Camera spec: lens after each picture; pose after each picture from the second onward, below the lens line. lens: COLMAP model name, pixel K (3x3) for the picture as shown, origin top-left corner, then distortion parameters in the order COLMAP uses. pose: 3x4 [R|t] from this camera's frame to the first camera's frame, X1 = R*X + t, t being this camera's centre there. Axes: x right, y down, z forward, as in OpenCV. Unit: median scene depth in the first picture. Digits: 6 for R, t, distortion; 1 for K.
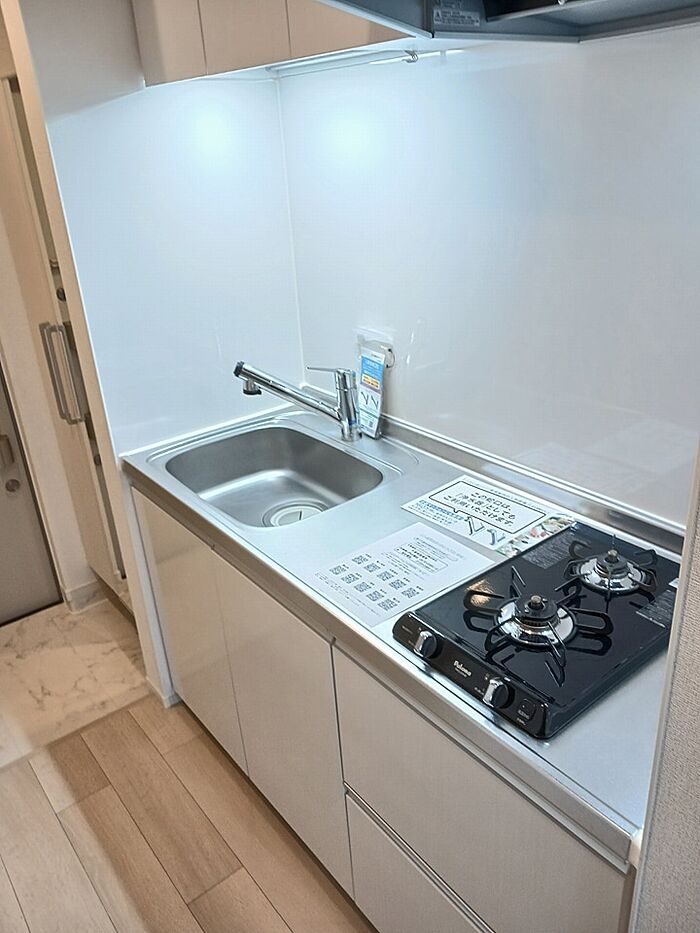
lens RADIAL K [[738.6, 0, 352.2], [0, 738.6, 465.2], [0, 0, 1]] dist [0.011546, 0.001847]
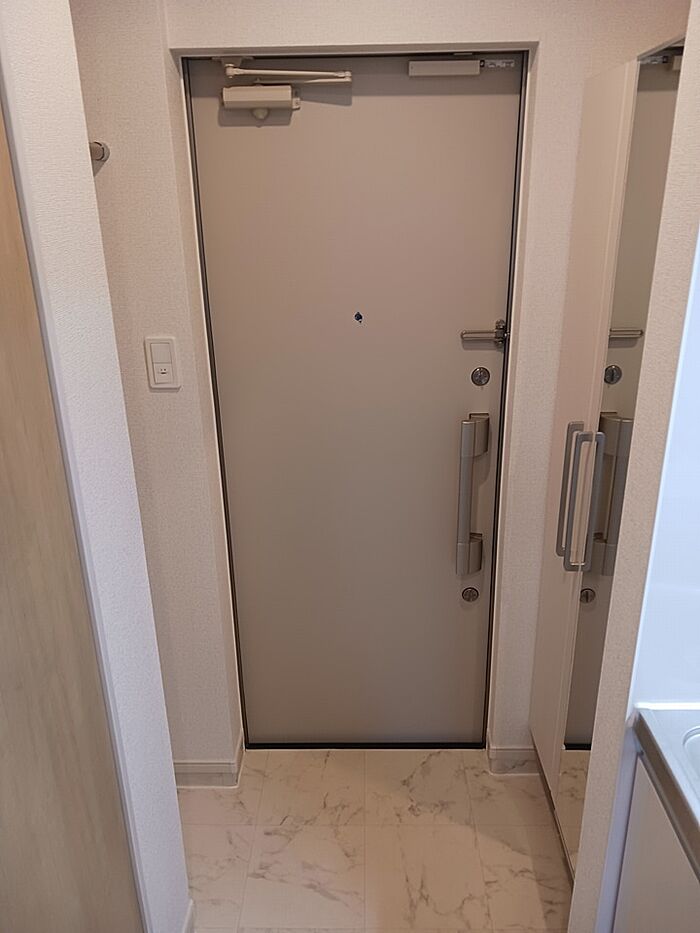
lens RADIAL K [[738.6, 0, 351.3], [0, 738.6, 467.6], [0, 0, 1]] dist [0.011546, 0.001847]
pose [[0.775122, 0.270076, -0.571179, -0.151686], [-0.284583, 0.956376, 0.066017, -0.116910], [0.564091, 0.111377, 0.818166, 0.287783]]
